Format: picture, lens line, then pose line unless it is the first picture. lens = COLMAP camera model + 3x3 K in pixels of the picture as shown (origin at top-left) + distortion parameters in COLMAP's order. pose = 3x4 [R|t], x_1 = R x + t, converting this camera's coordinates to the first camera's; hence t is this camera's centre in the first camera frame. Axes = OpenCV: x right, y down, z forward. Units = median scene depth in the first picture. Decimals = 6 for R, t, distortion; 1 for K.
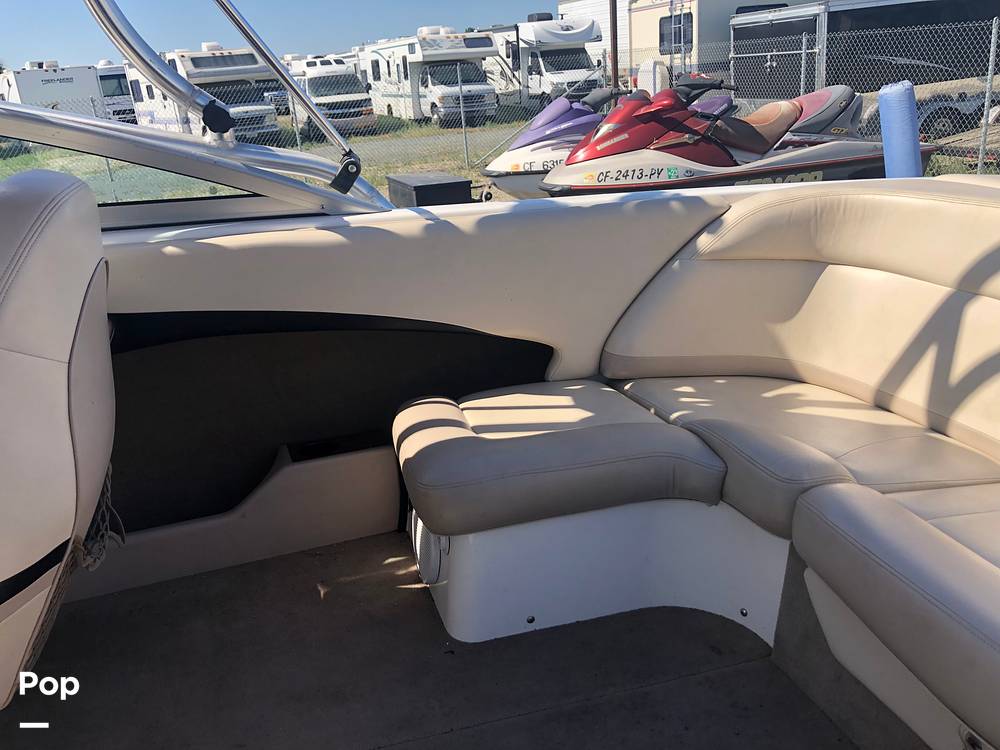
lens RADIAL K [[833.5, 0, 490.7], [0, 833.5, 357.6], [0, 0, 1]] dist [0.038713, -0.056033]
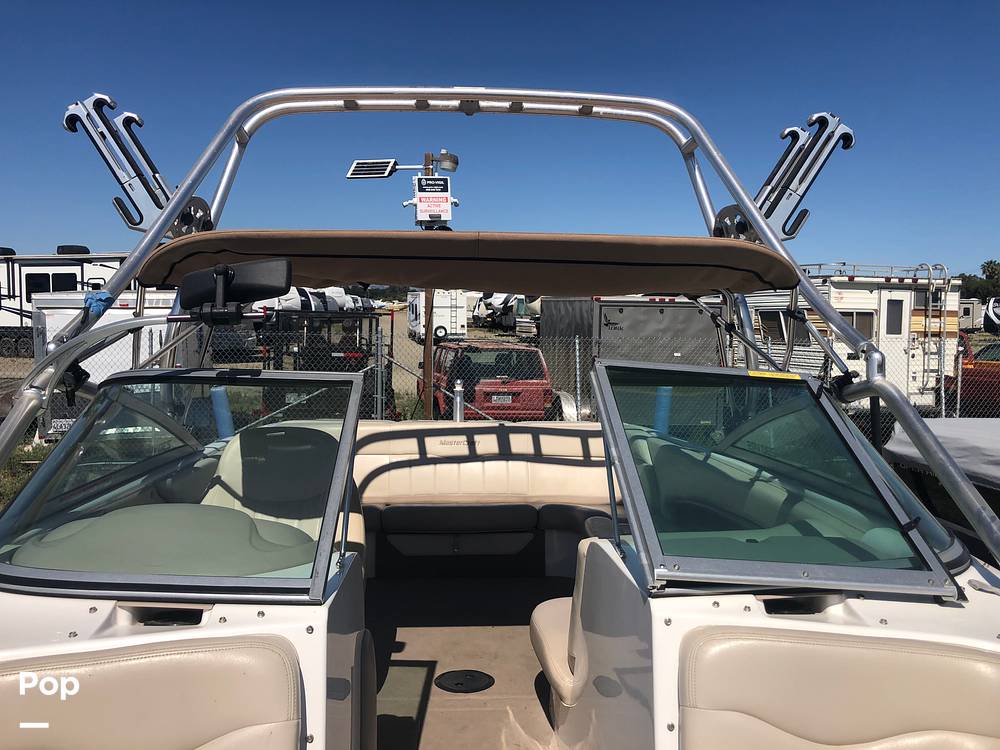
lens RADIAL K [[833.5, 0, 502.8], [0, 833.5, 366.1], [0, 0, 1]] dist [0.038713, -0.056033]
pose [[0.203767, 0.011090, 0.978957, -0.532172], [0.296316, 0.952337, -0.072466, -0.003014], [-0.933100, 0.304847, 0.190769, -0.042419]]
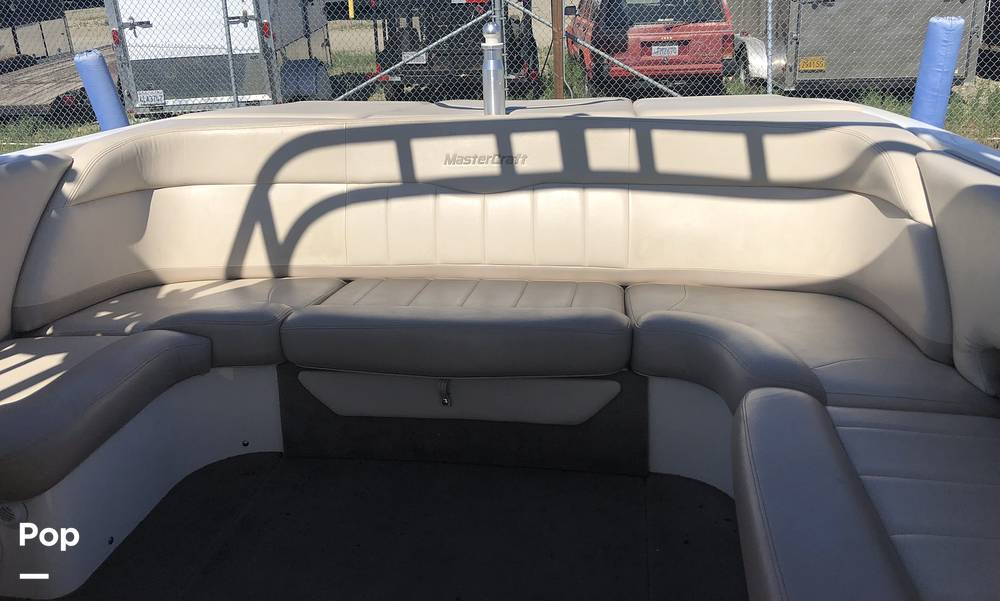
lens RADIAL K [[836.1, 0, 500.4], [0, 836.1, 204.0], [0, 0, 1]] dist [-0.001630, 0.022543]
pose [[0.413947, -0.199978, 0.888064, -0.139881], [0.312002, 0.947647, 0.067964, -0.003446], [-0.855162, 0.248944, 0.454669, -0.006799]]
